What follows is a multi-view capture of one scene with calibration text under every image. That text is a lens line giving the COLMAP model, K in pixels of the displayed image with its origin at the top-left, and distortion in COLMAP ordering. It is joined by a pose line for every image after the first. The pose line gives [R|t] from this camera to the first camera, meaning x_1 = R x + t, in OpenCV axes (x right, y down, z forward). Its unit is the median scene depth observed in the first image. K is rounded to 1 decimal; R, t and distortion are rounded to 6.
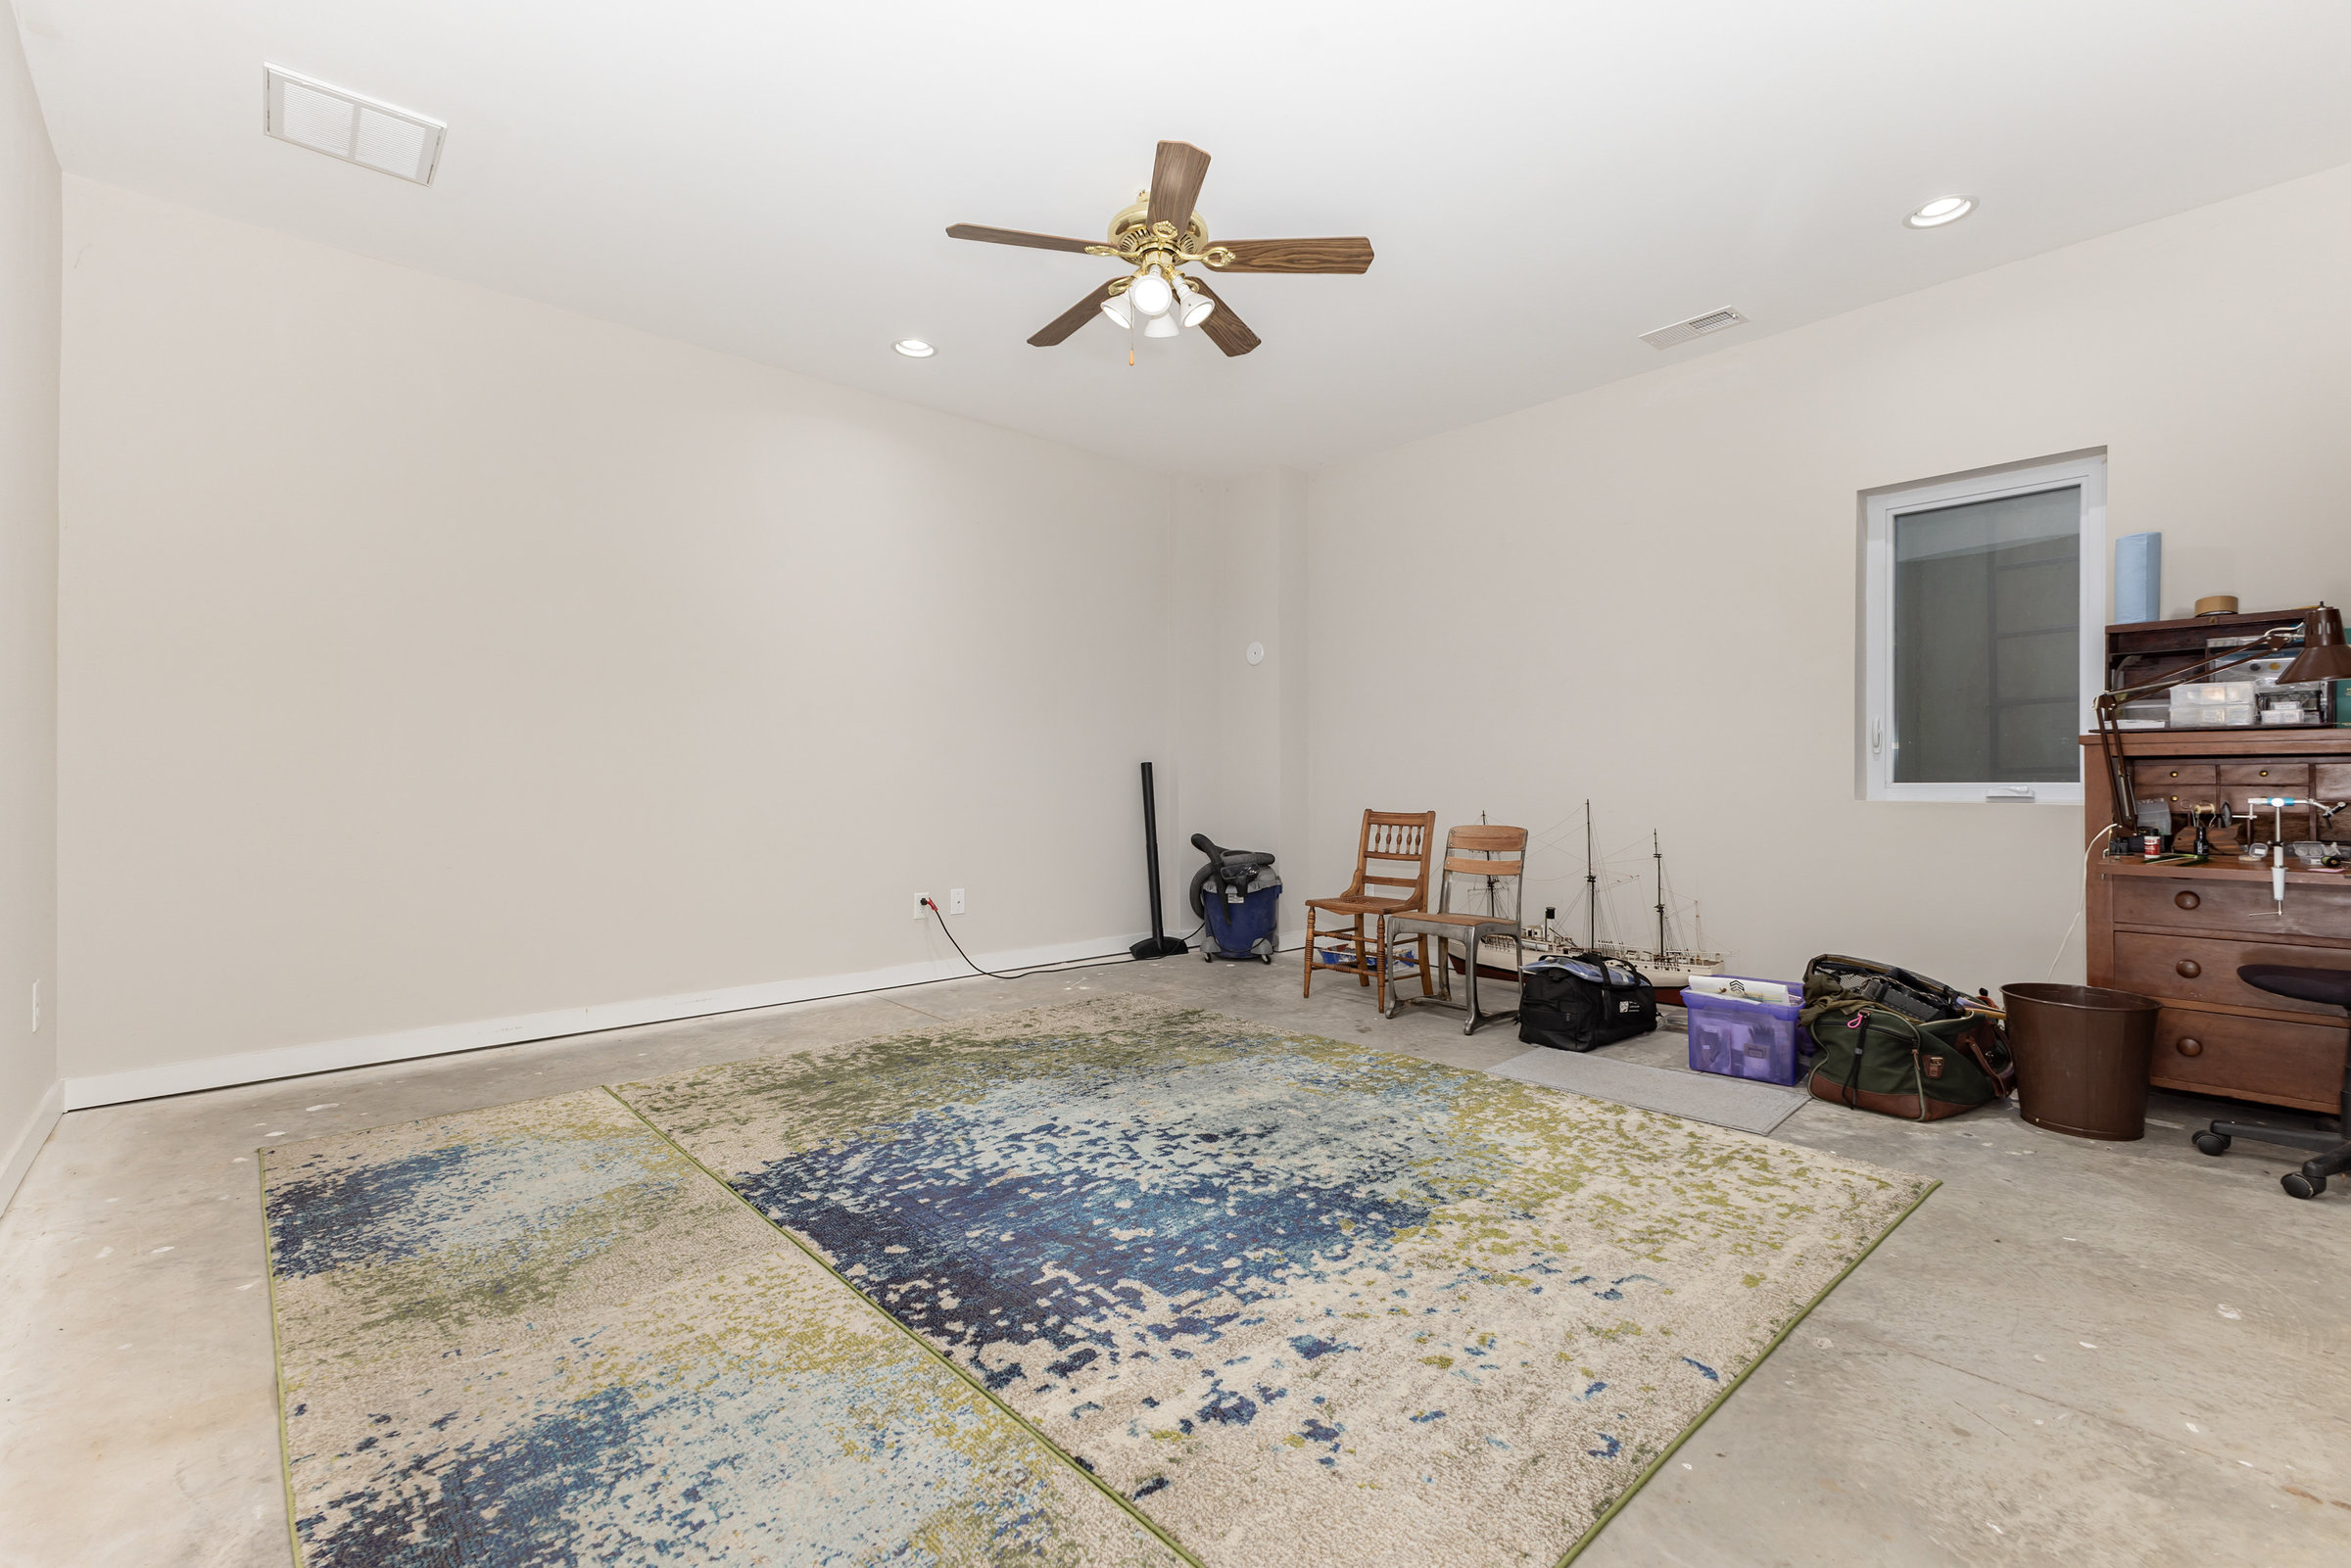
lens RADIAL K [[1022.6, 0, 1173.7], [0, 1022.6, 785.7], [0, 0, 1]] dist [0.007878, -0.002181]
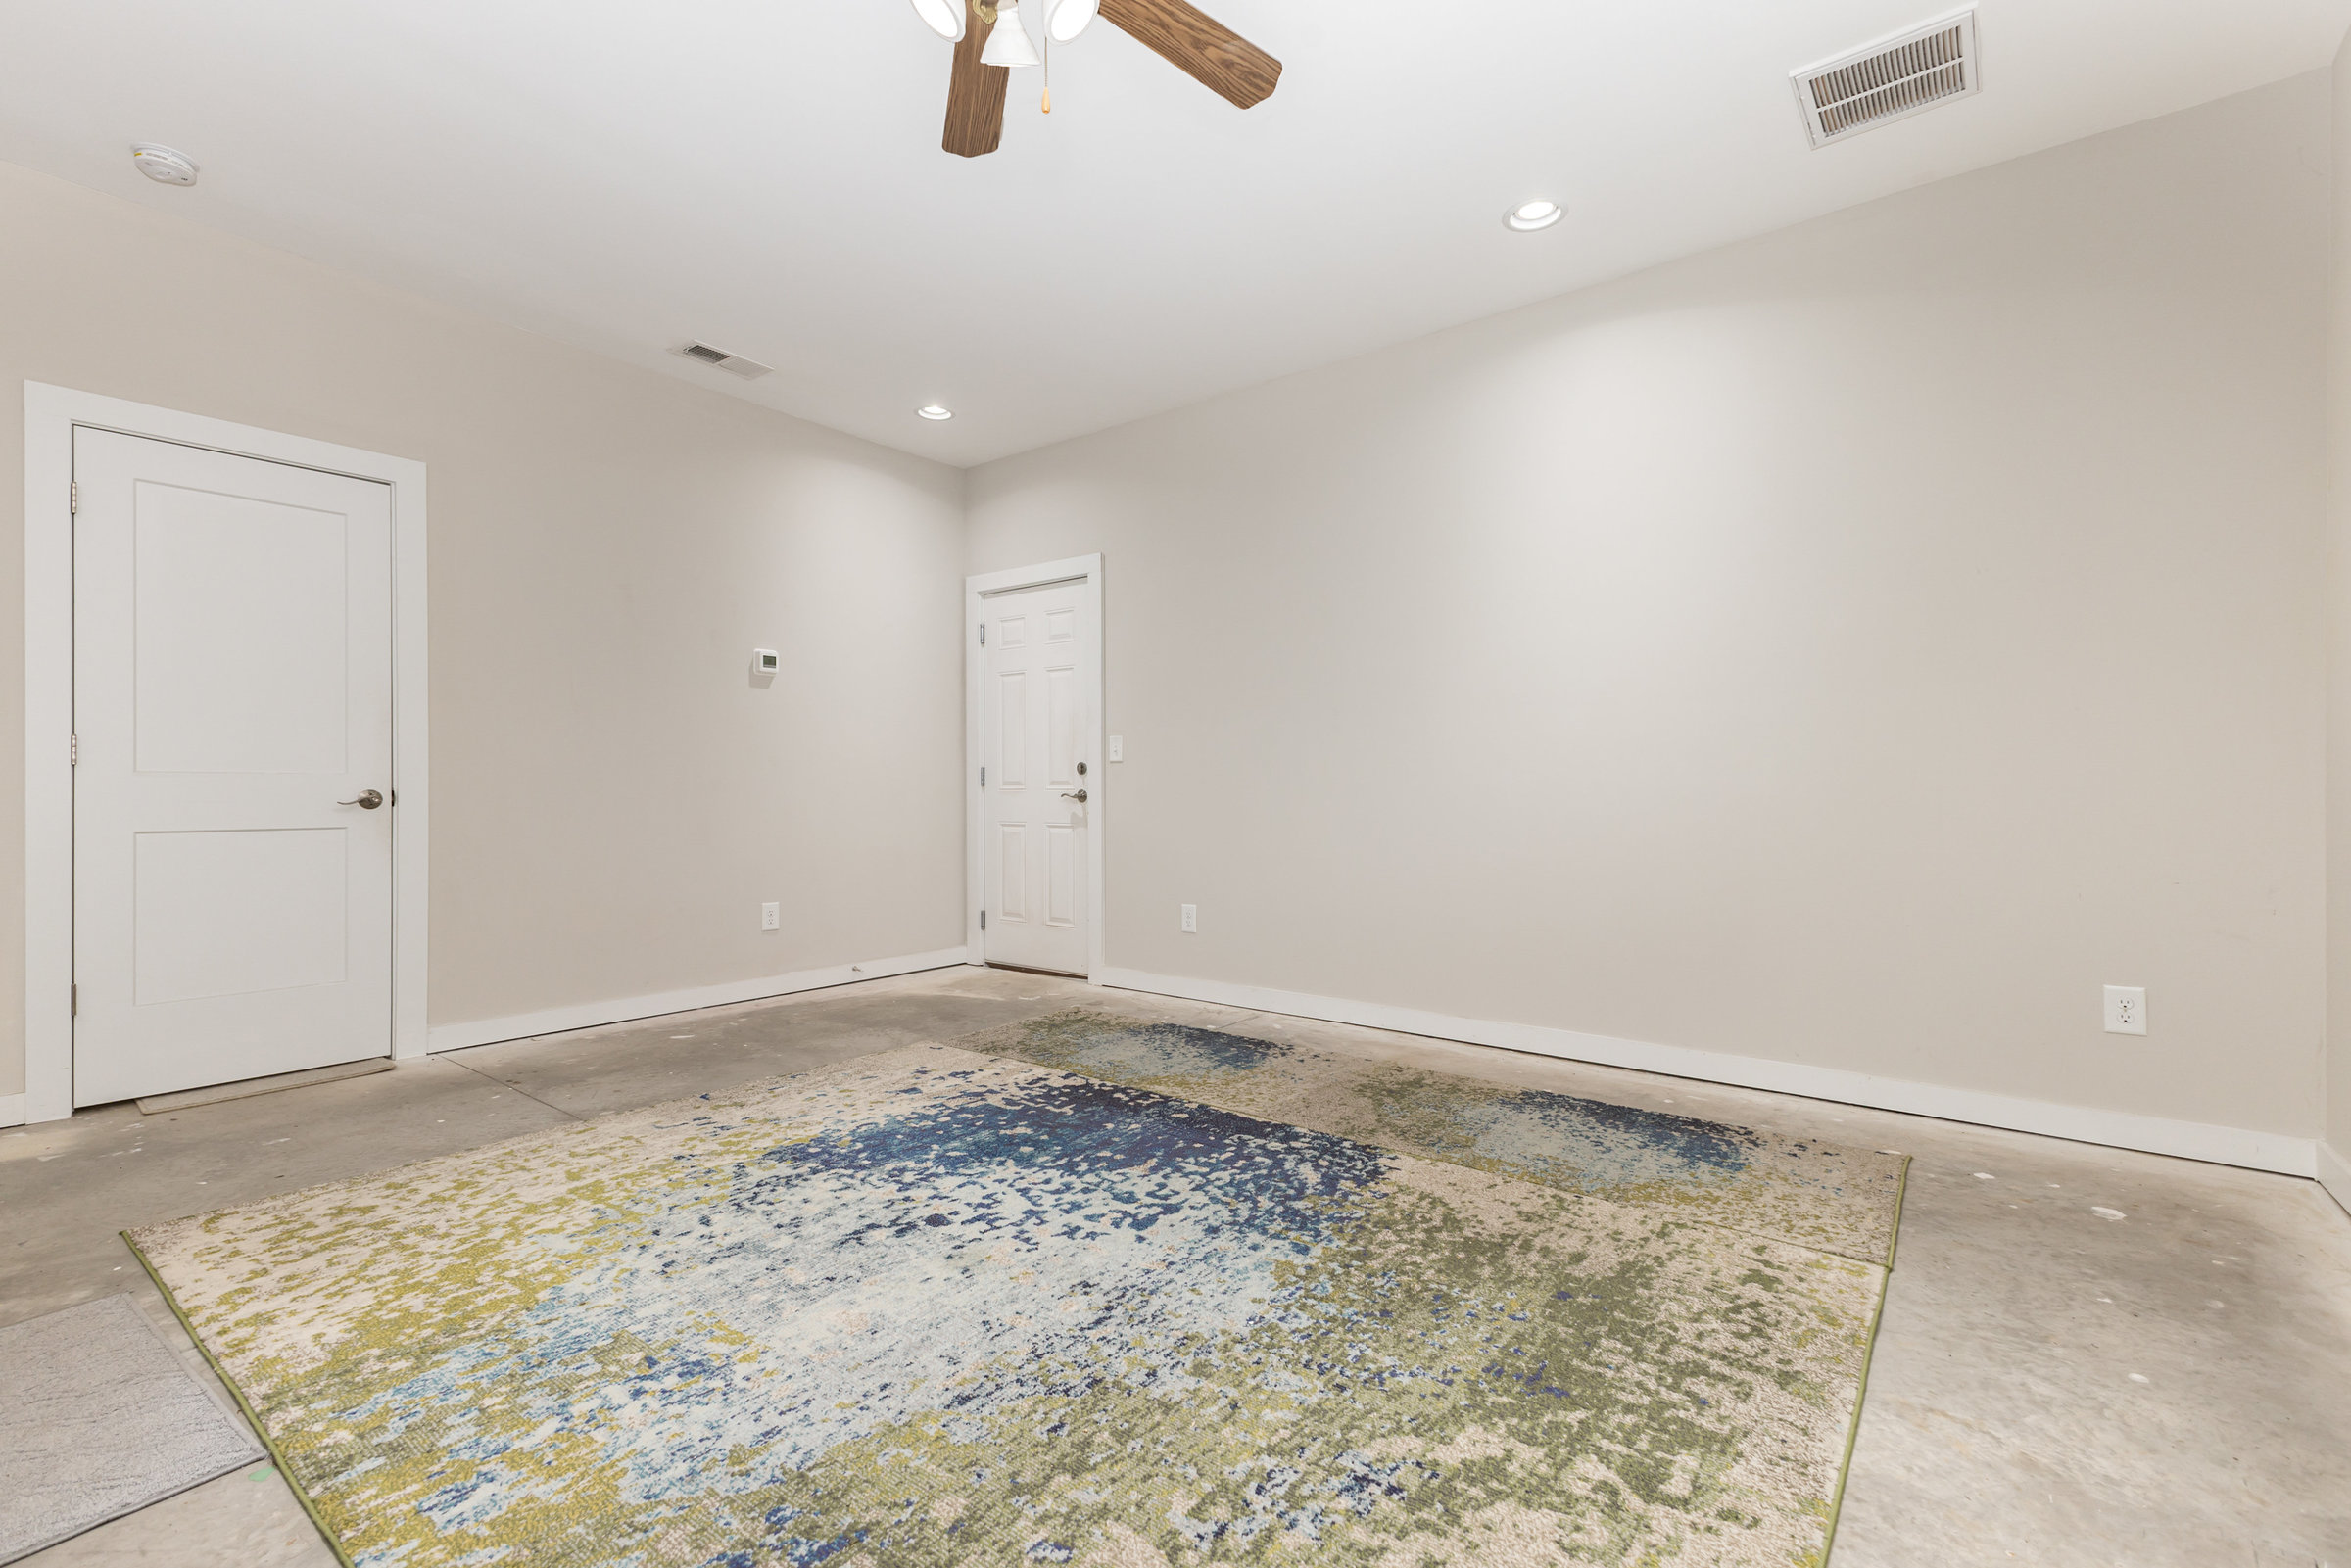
lens RADIAL K [[1022.6, 0, 1178.5], [0, 1022.6, 784.6], [0, 0, 1]] dist [0.007878, -0.002181]
pose [[-0.984735, 0.000560, -0.174062, -0.014936], [0.000787, 0.999999, -0.001234, -0.008415], [0.174061, -0.001352, -0.984734, 2.023834]]
